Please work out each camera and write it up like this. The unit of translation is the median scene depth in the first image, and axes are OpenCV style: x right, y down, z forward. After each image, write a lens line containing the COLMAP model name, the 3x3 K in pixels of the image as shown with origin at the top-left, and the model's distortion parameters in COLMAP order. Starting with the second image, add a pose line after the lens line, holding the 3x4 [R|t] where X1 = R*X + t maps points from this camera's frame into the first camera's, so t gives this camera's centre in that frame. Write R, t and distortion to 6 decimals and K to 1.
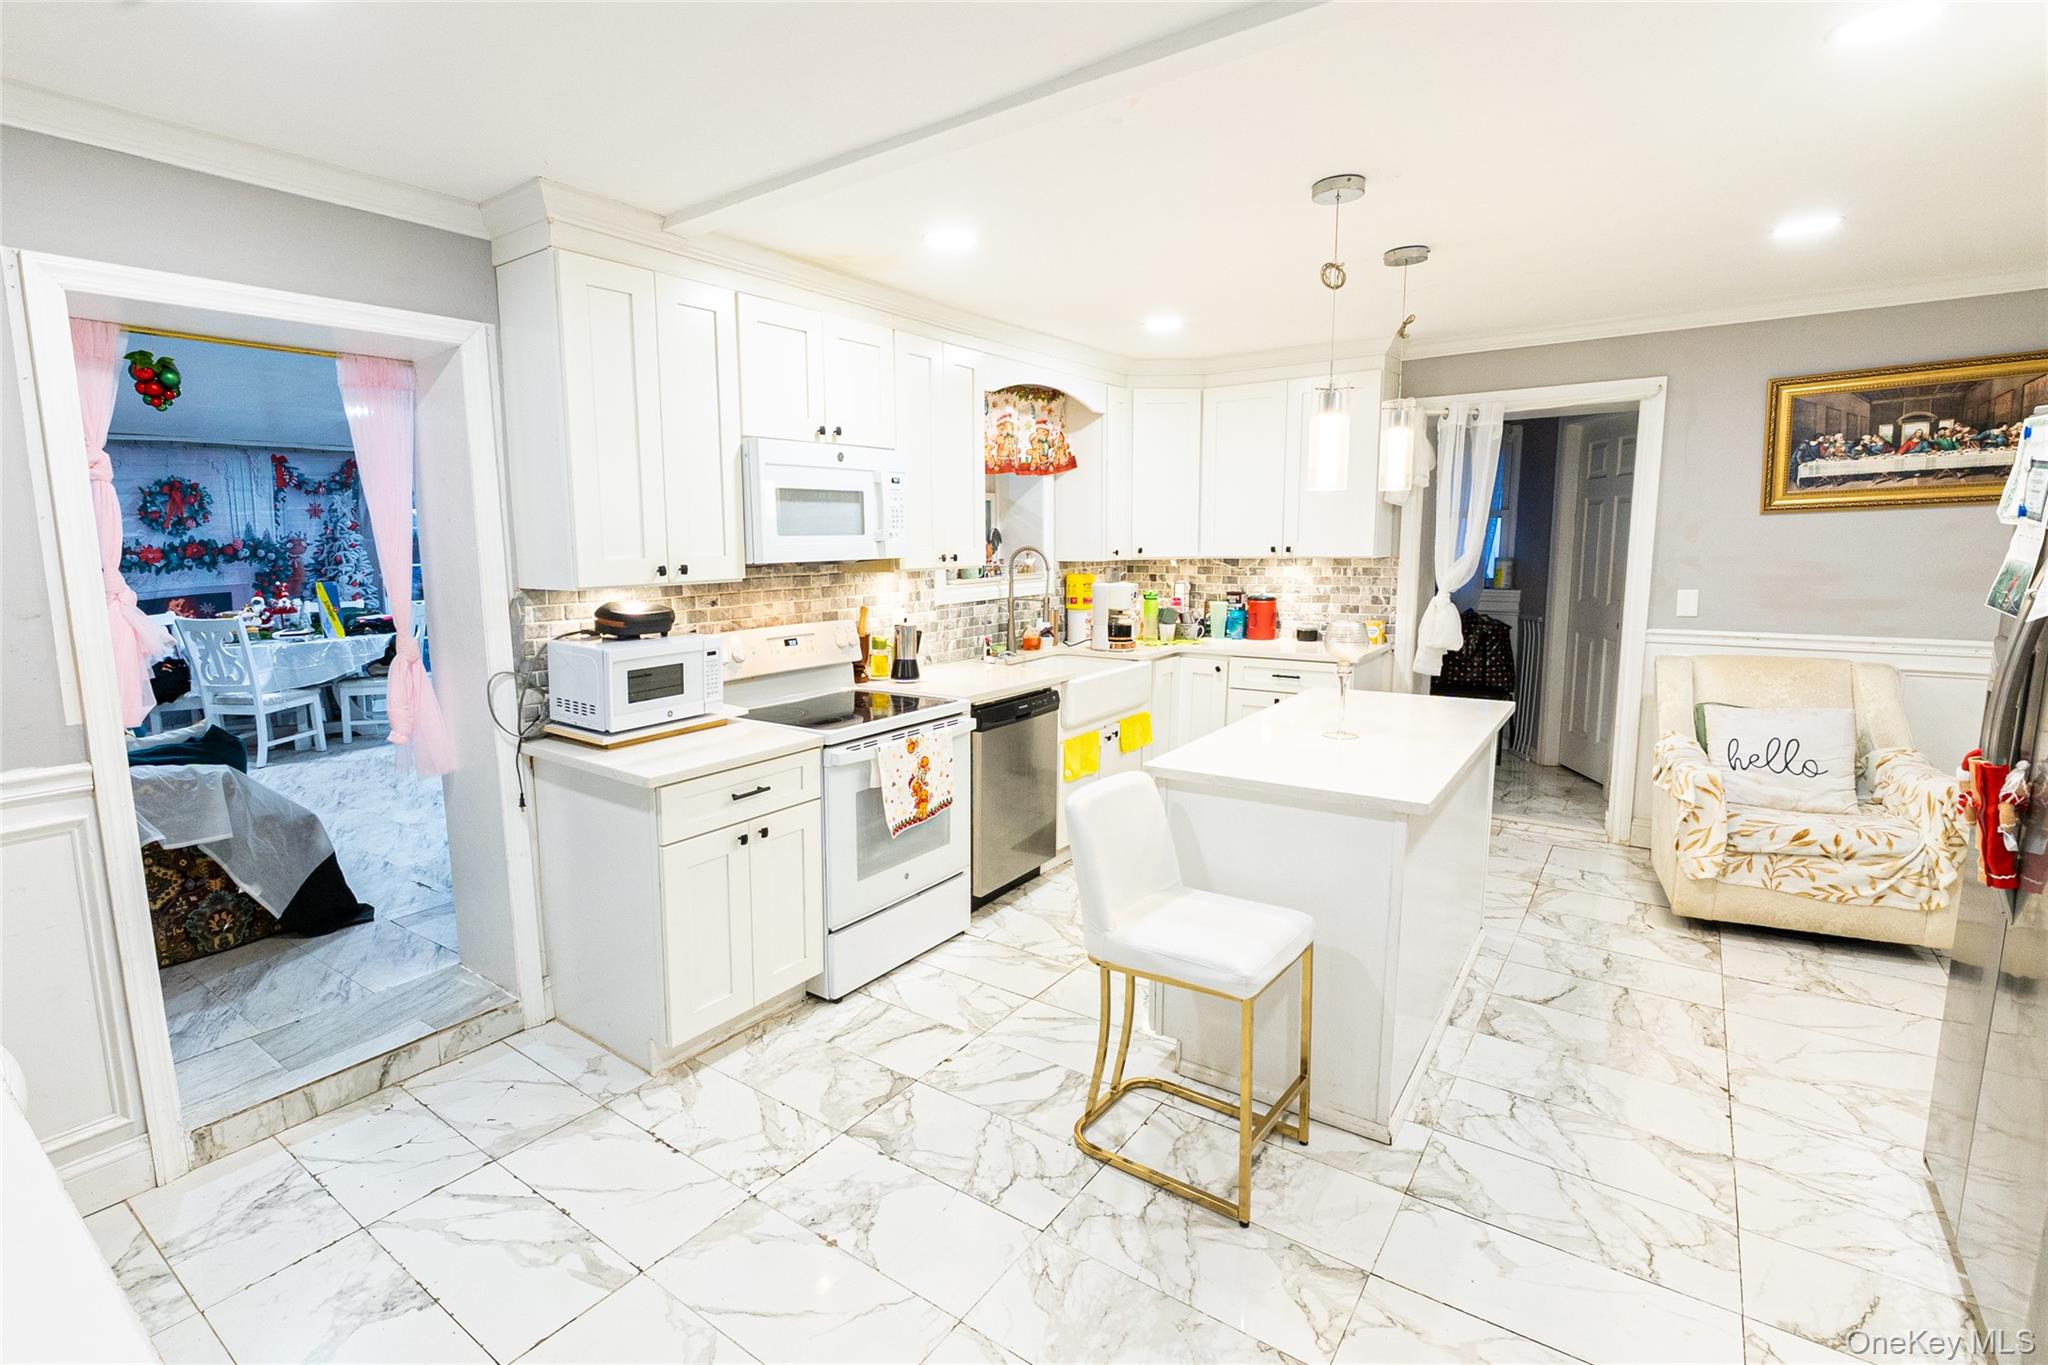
lens RADIAL K [[978.2, 0, 942.3], [0, 978.2, 668.9], [0, 0, 1]] dist [-0.005453, -0.000855]
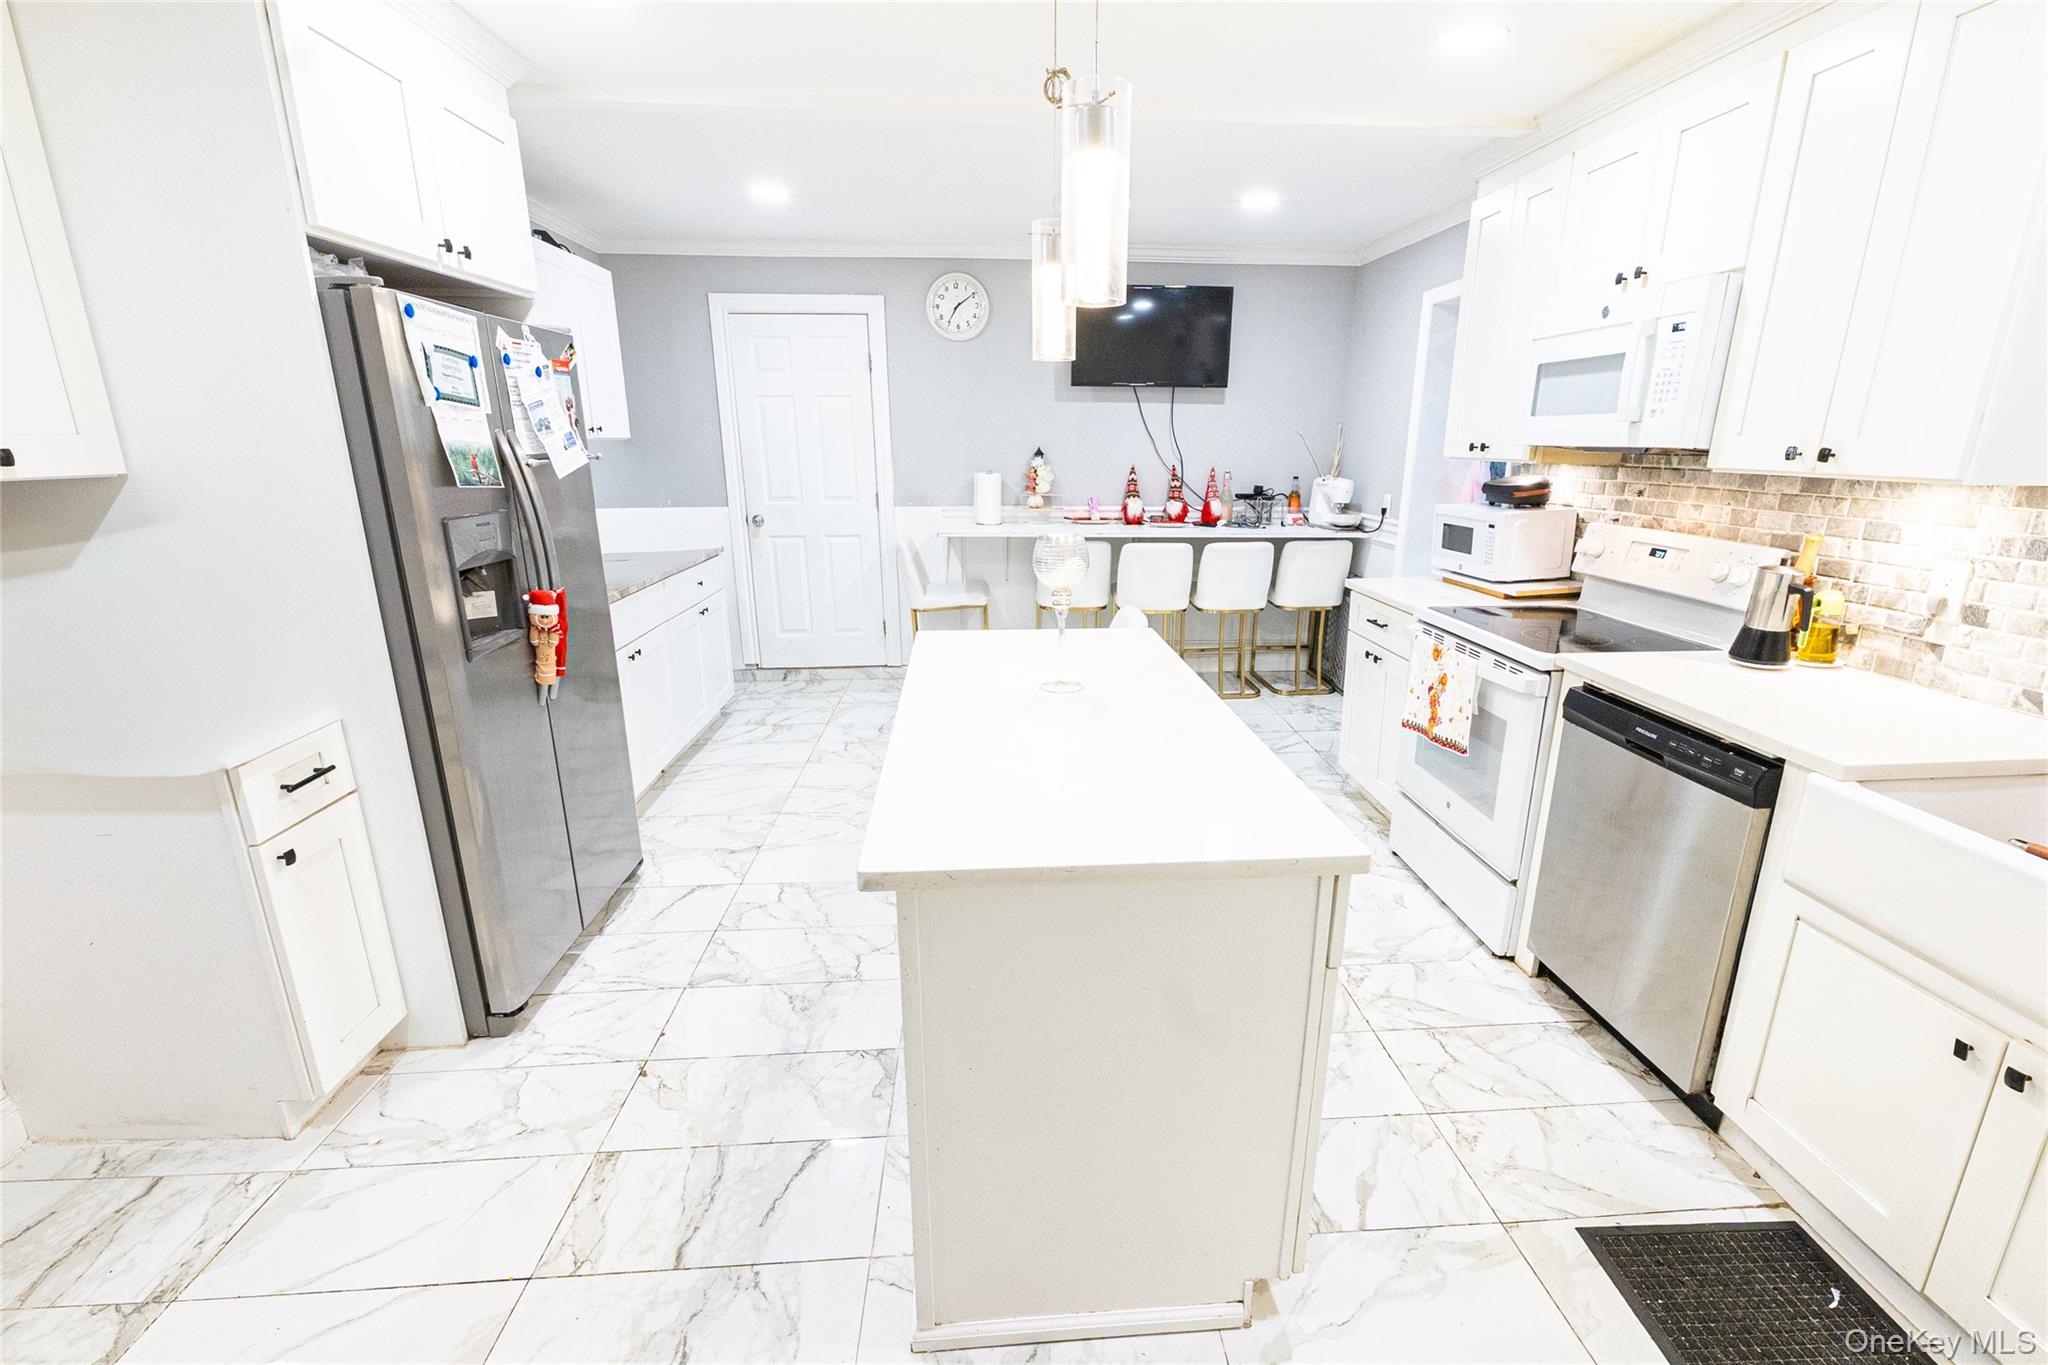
lens RADIAL K [[905.5, 0, 1051.4], [0, 905.5, 712.7], [0, 0, 1]] dist [-0.011578, 0.003199]
pose [[-0.748627, 0.202873, -0.631190, 0.712237], [-0.084216, 0.915223, 0.394049, -0.157428], [0.657621, 0.348152, -0.668075, 1.219473]]
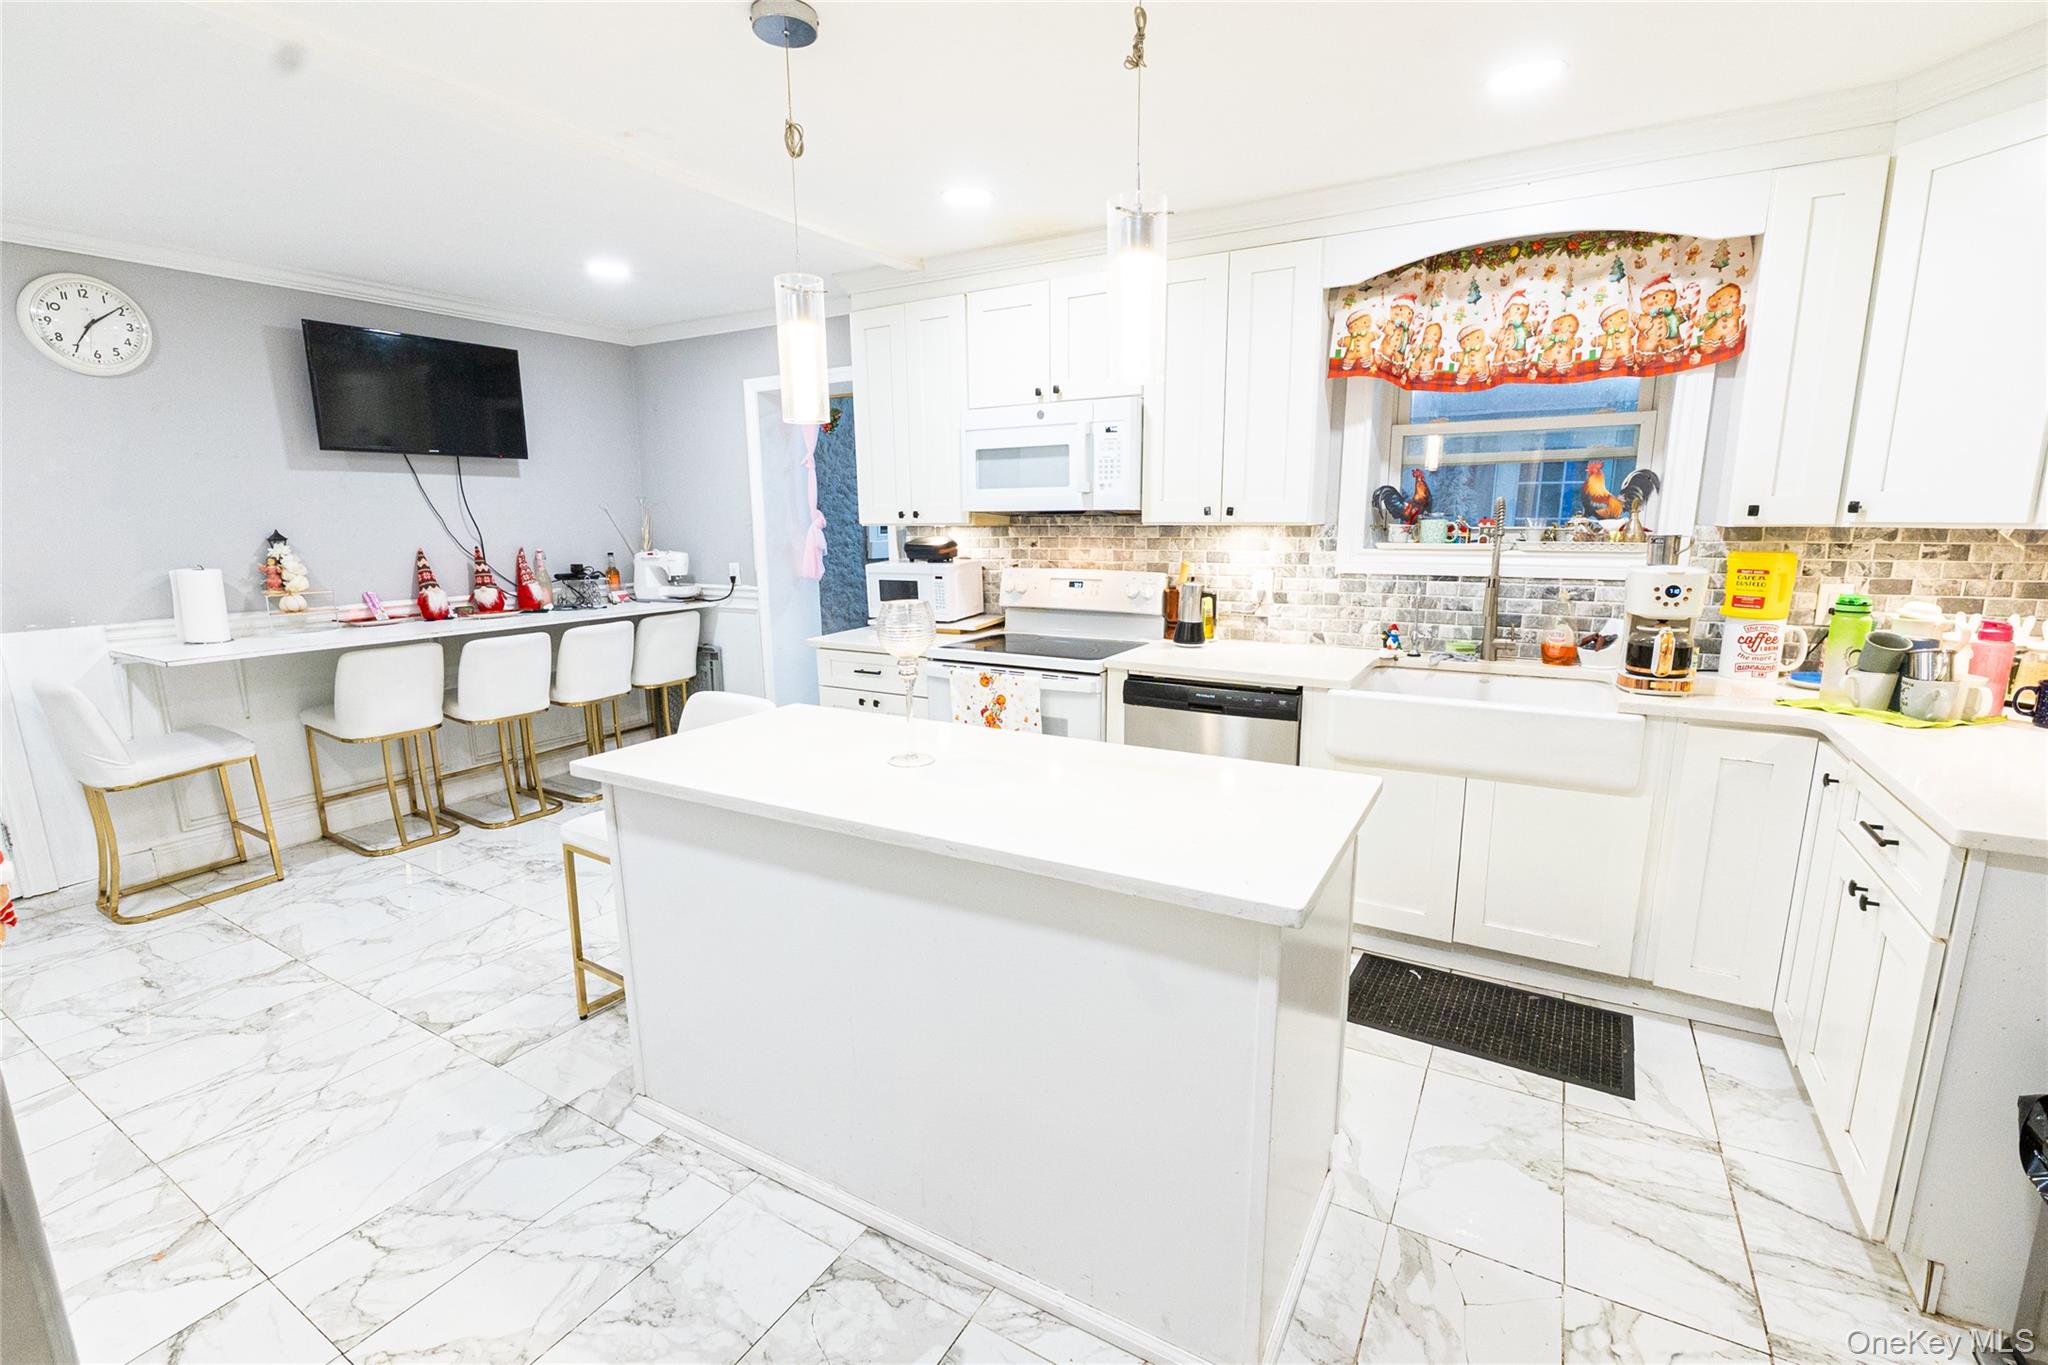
lens RADIAL K [[905.5, 0, 1018.2], [0, 905.5, 679.2], [0, 0, 1]] dist [-0.011578, 0.003199]
pose [[0.108542, 0.191297, -0.975512, 0.874127], [-0.125553, 0.976090, 0.177440, -0.097558], [0.986131, 0.103218, 0.129965, 0.816793]]
